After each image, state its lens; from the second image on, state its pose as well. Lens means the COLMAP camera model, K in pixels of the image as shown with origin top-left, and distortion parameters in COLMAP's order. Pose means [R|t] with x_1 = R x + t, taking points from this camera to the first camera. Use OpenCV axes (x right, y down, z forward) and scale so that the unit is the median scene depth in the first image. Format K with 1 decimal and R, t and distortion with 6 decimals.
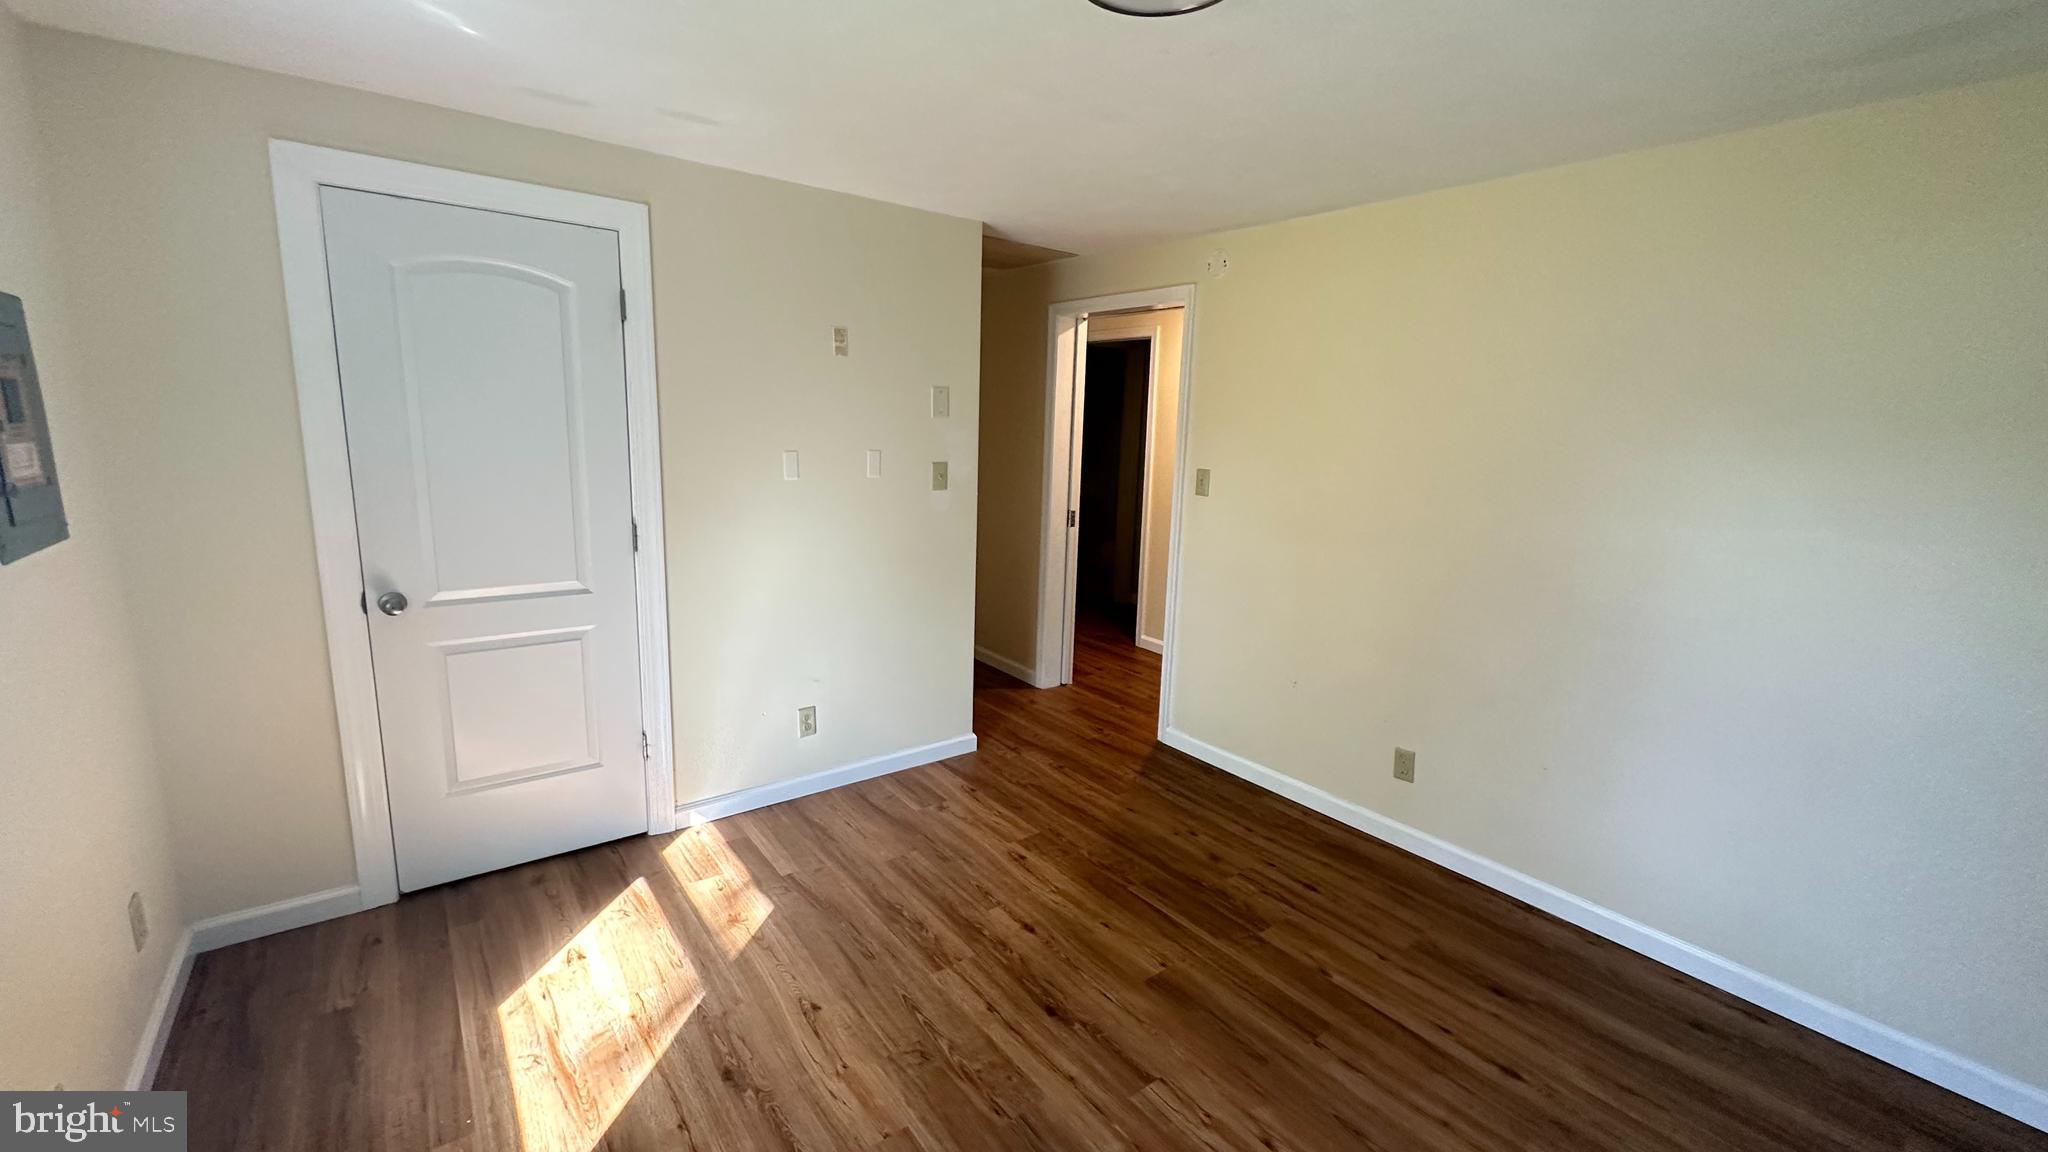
lens RADIAL K [[817.5, 0, 1023.8], [0, 817.5, 578.6], [0, 0, 1]] dist [-0.002764, 0.000260]
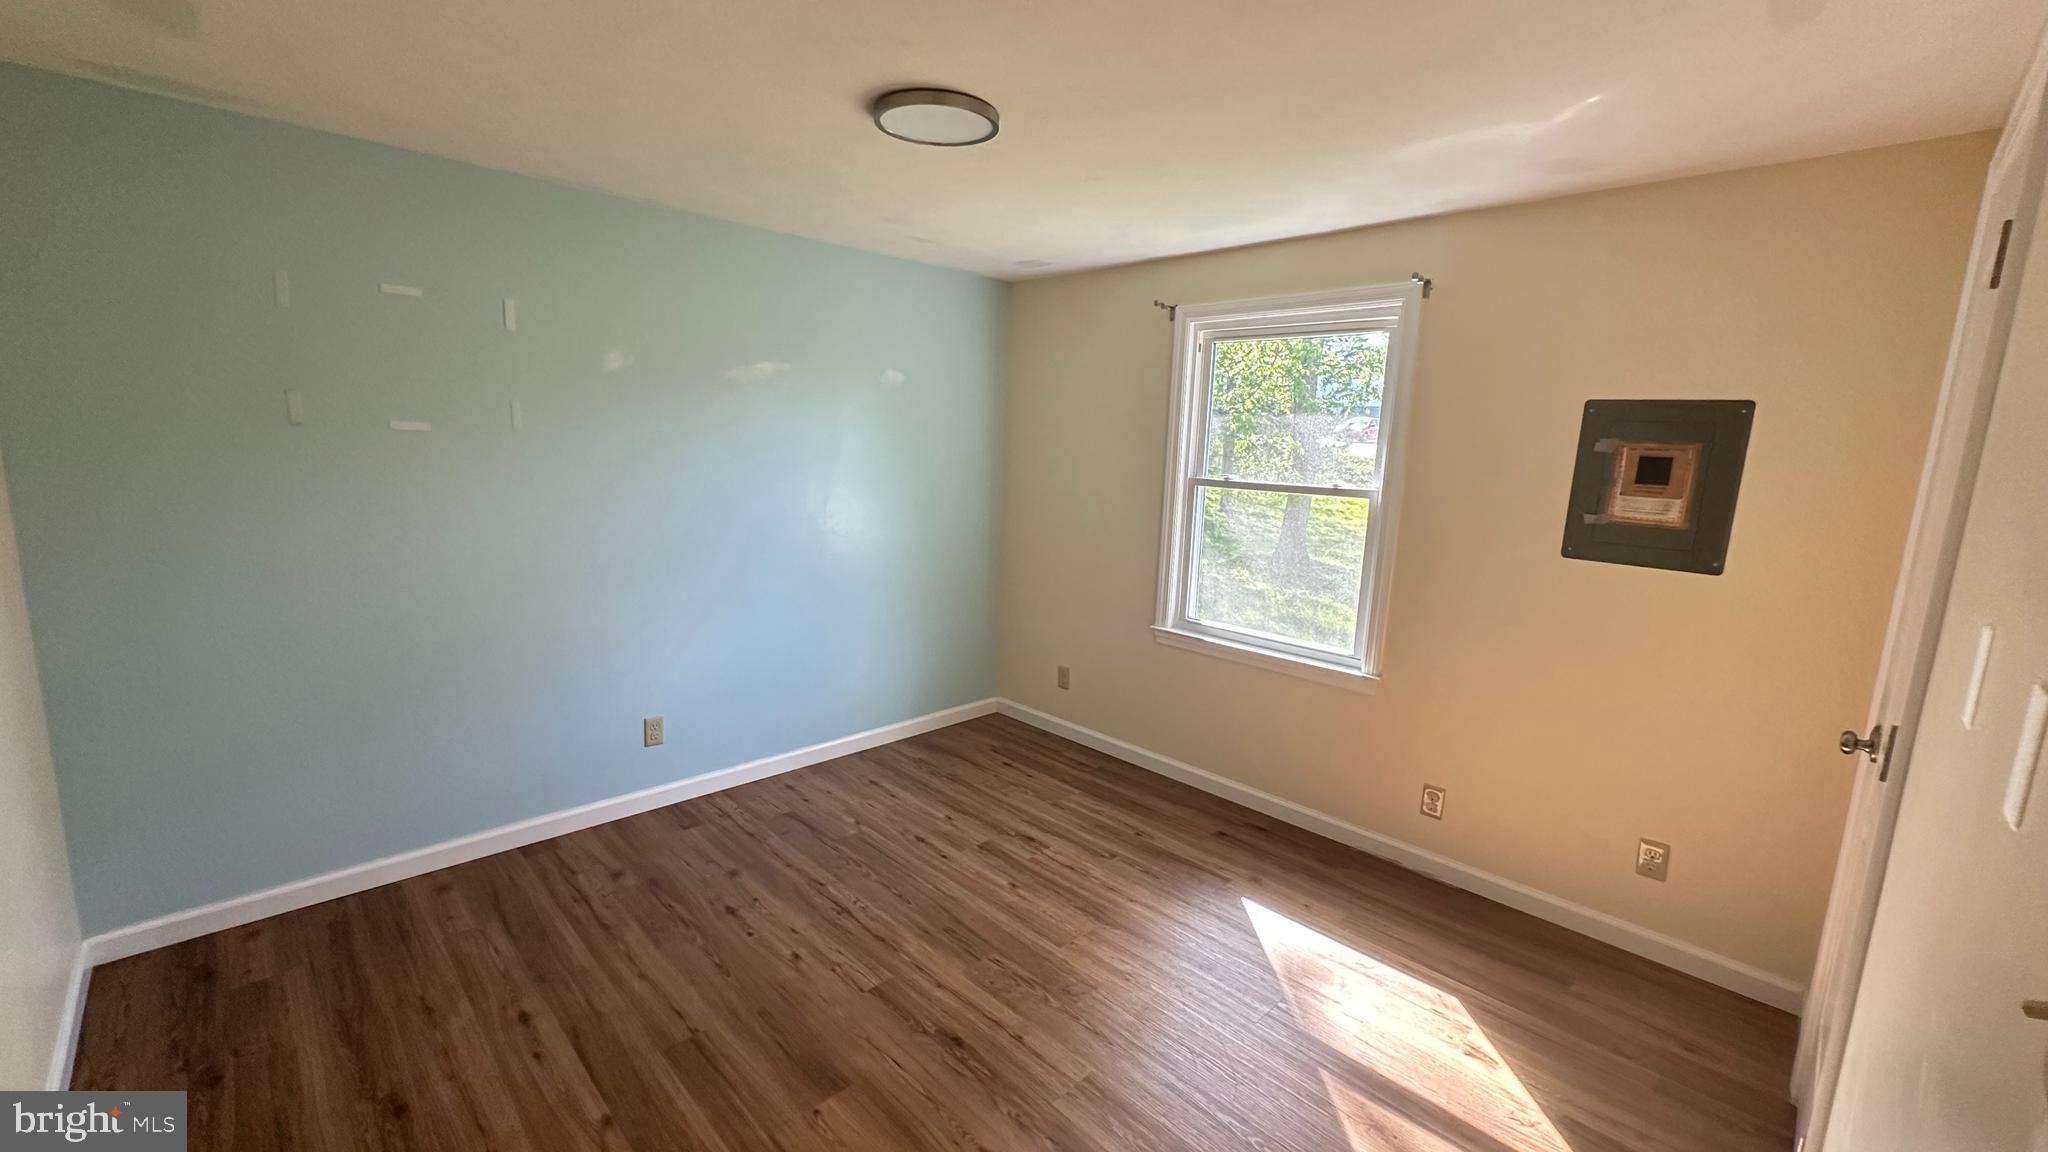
lens RADIAL K [[817.5, 0, 1023.8], [0, 817.5, 578.6], [0, 0, 1]] dist [-0.002764, 0.000260]
pose [[-0.990534, -0.046282, -0.129232, 0.109699], [-0.088590, 0.934674, 0.344290, -0.338443], [0.104856, 0.352479, -0.929927, 1.766766]]
